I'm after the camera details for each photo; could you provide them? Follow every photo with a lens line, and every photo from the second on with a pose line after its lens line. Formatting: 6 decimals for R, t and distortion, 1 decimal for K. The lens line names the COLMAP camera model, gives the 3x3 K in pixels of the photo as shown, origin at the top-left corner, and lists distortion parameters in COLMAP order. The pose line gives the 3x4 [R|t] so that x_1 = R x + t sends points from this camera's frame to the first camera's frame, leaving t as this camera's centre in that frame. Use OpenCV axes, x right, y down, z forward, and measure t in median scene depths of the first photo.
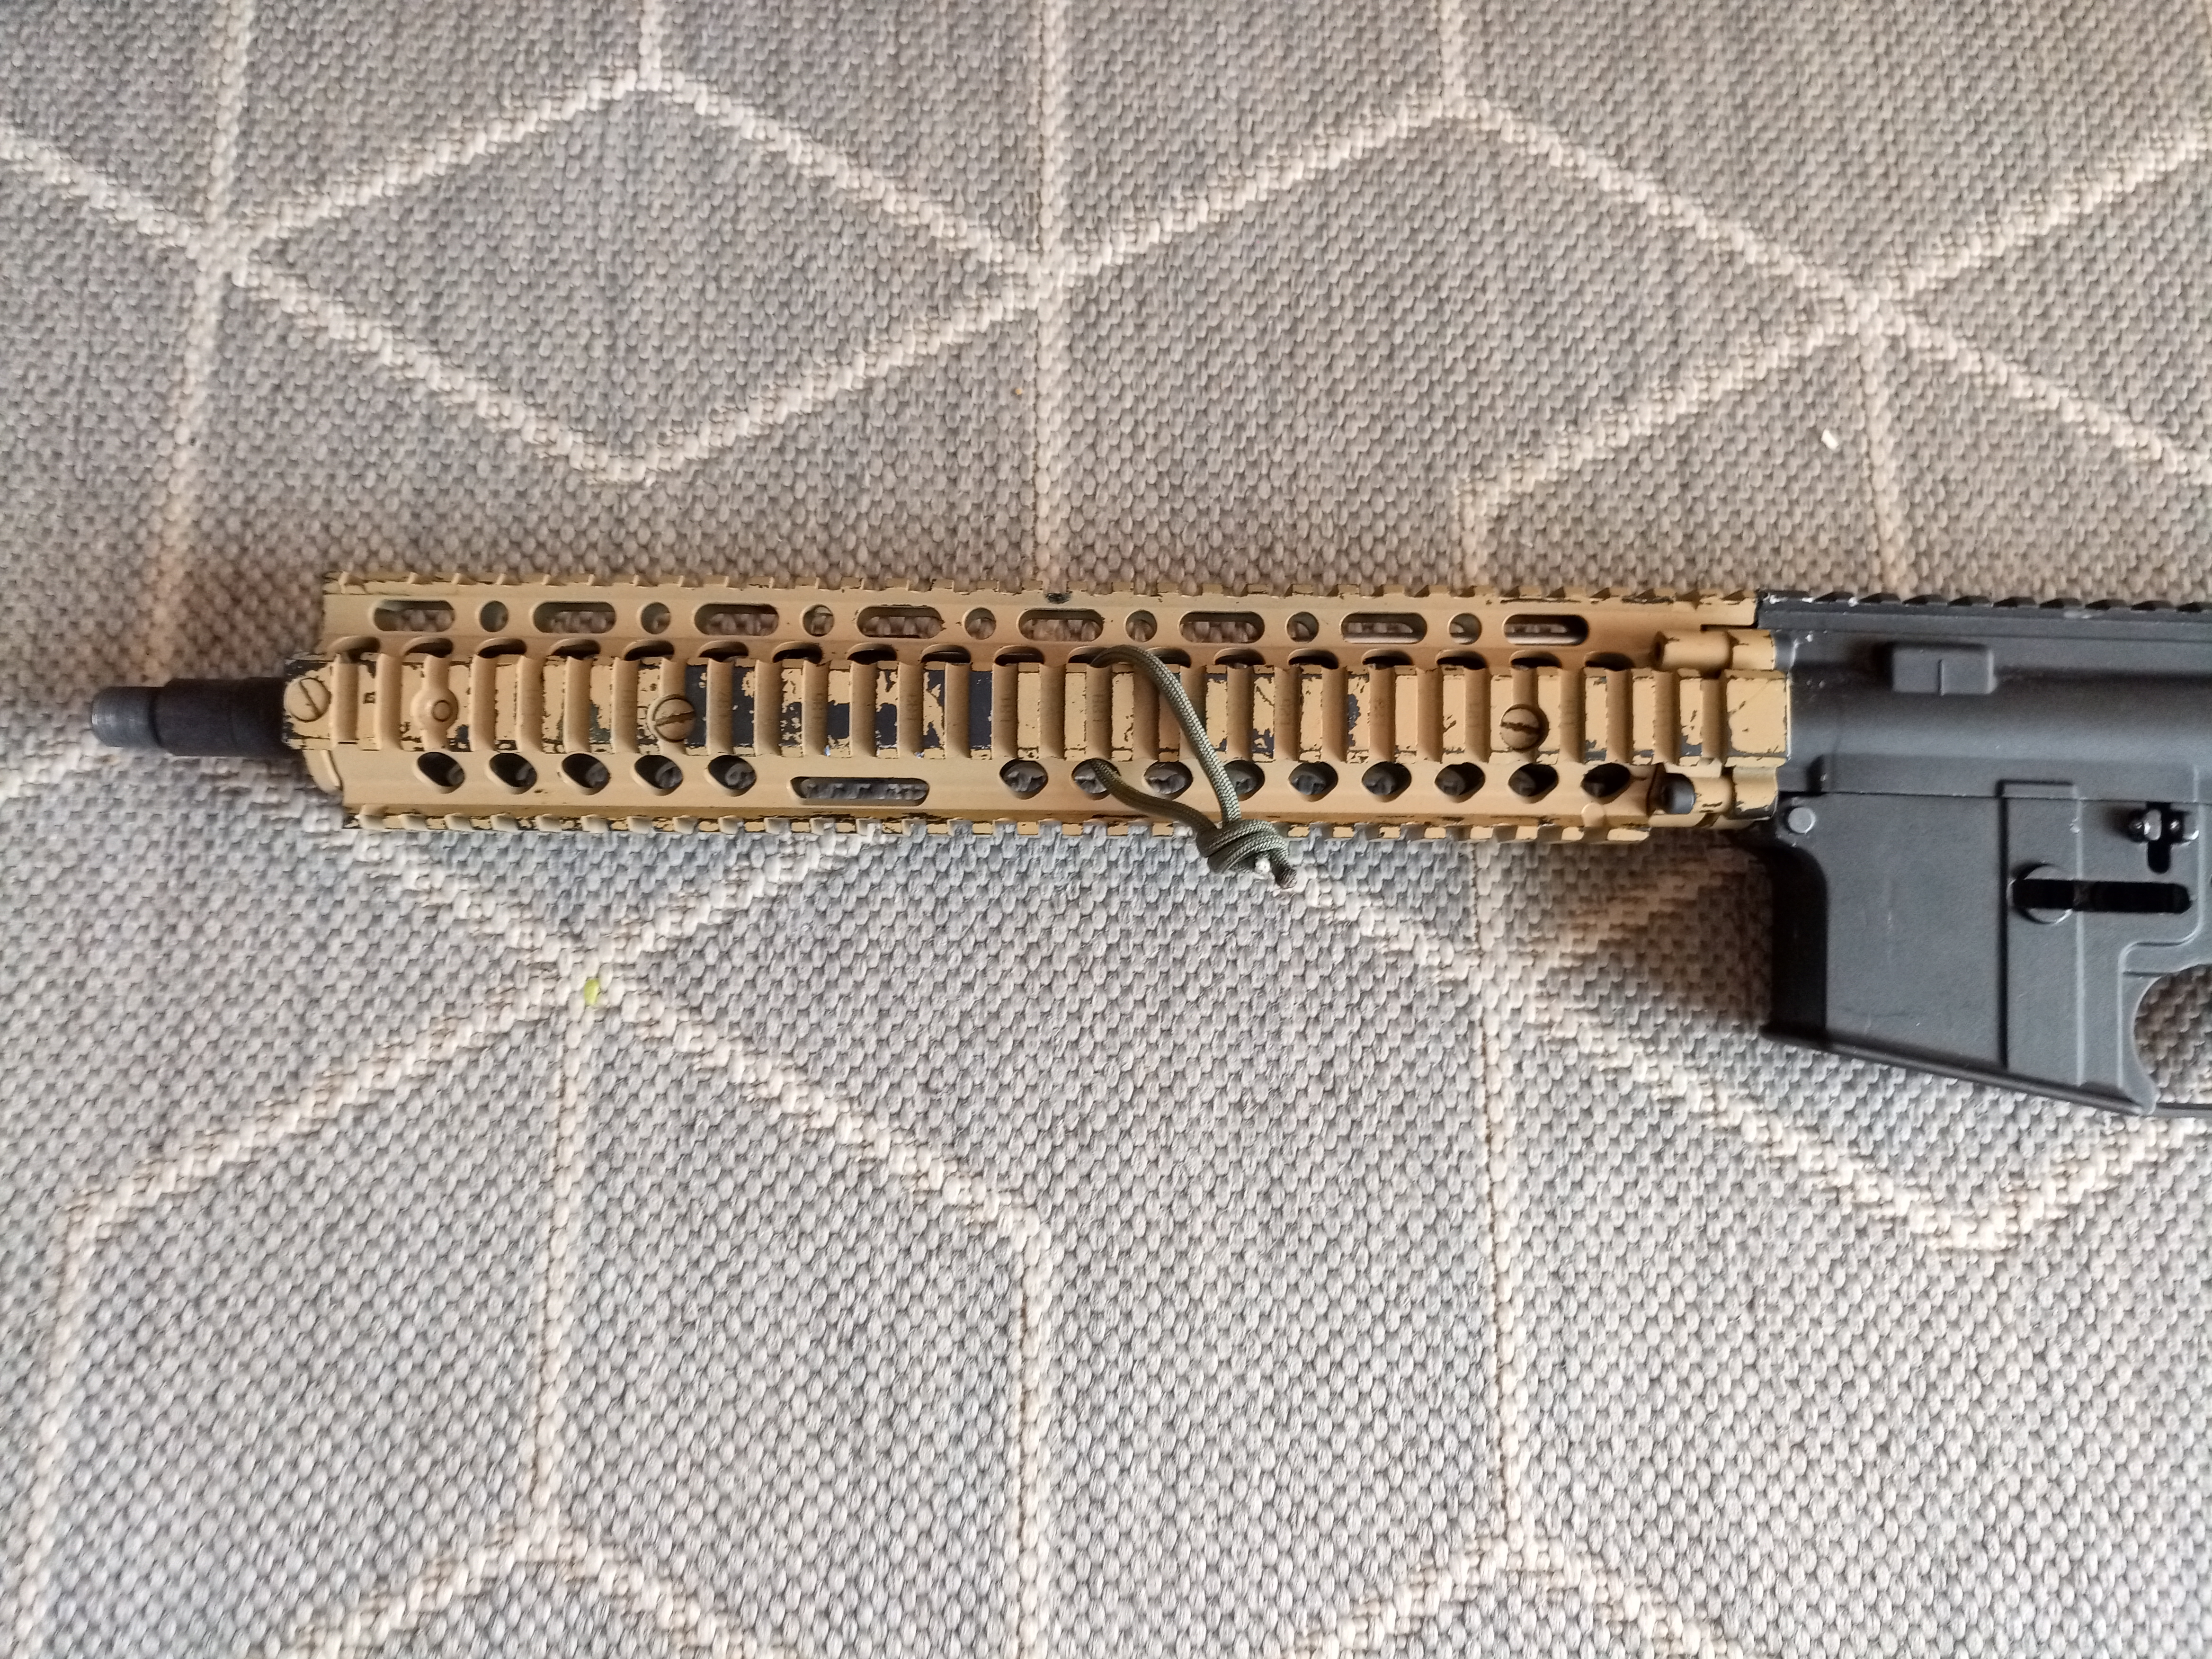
lens RADIAL K [[1699.7, 0, 1106.9], [0, 1699.7, 829.8], [0, 0, 1]] dist [-0.042661, 0.080436]
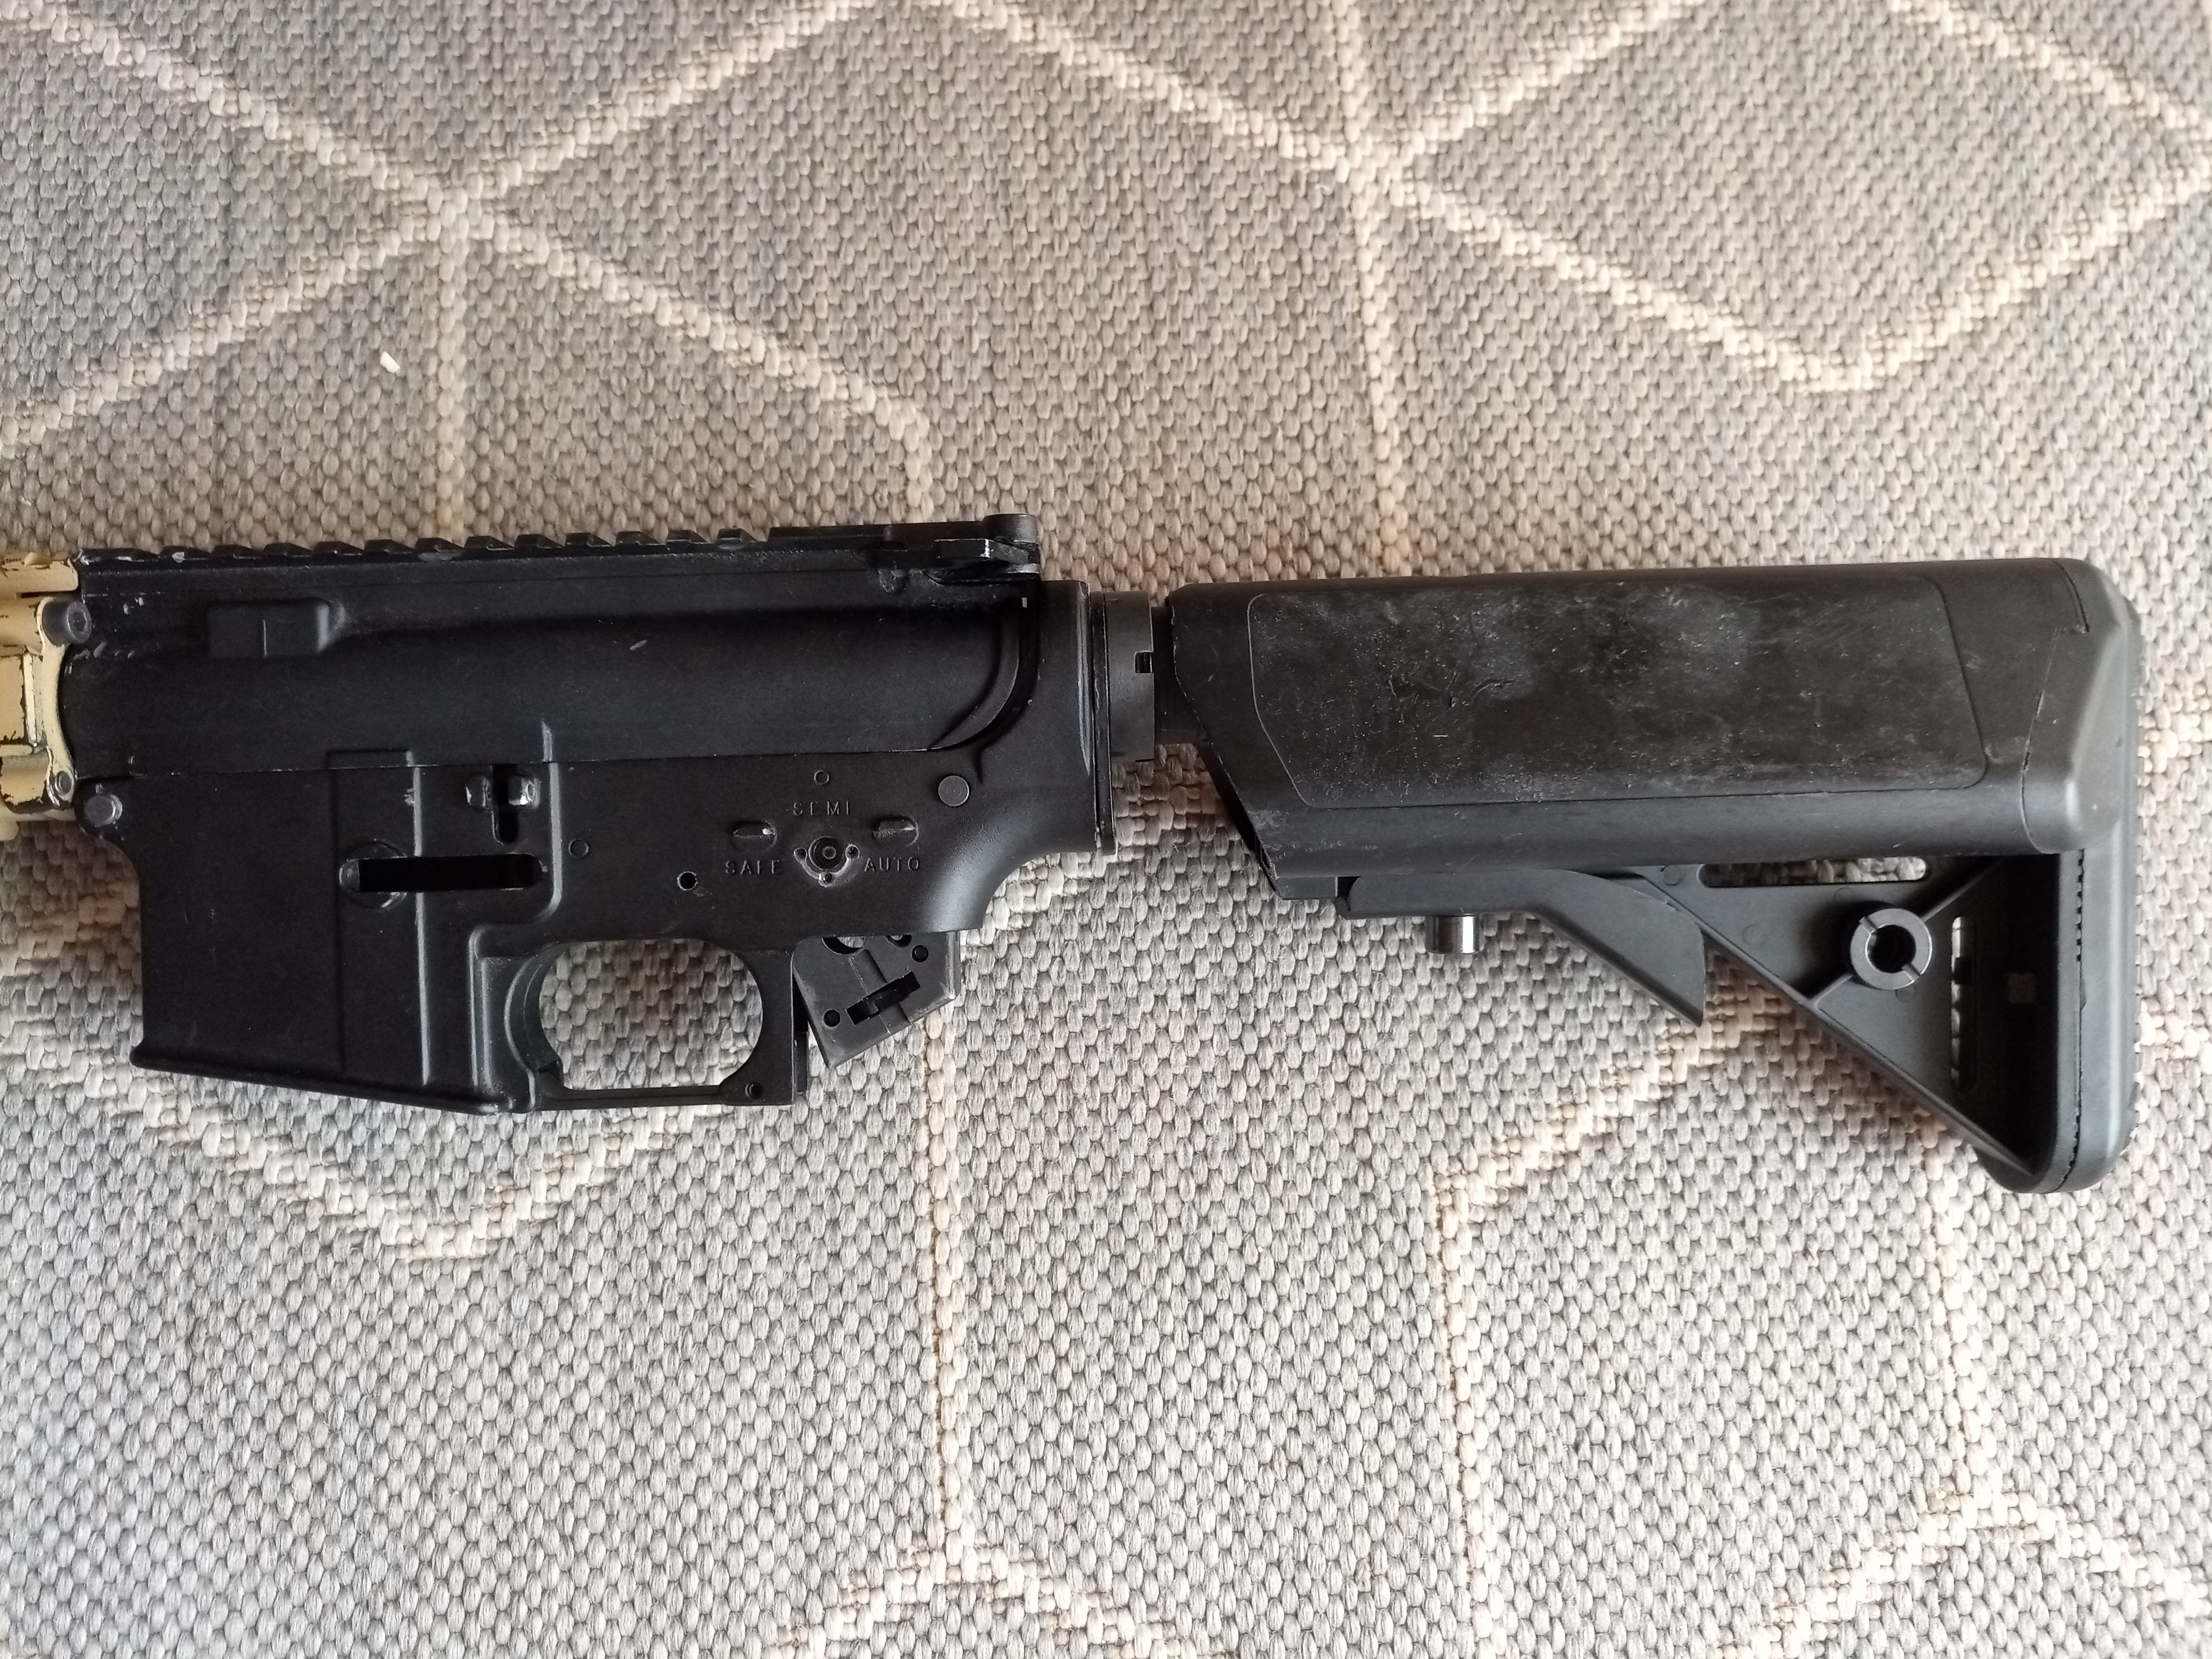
lens RADIAL K [[1758.5, 0, 1100.9], [0, 1758.5, 852.5], [0, 0, 1]] dist [-0.050770, 0.109302]
pose [[0.997912, -0.064146, 0.007537, 0.858697], [0.063762, 0.997026, 0.043274, 0.012383], [-0.010290, -0.042703, 0.999035, 0.067849]]
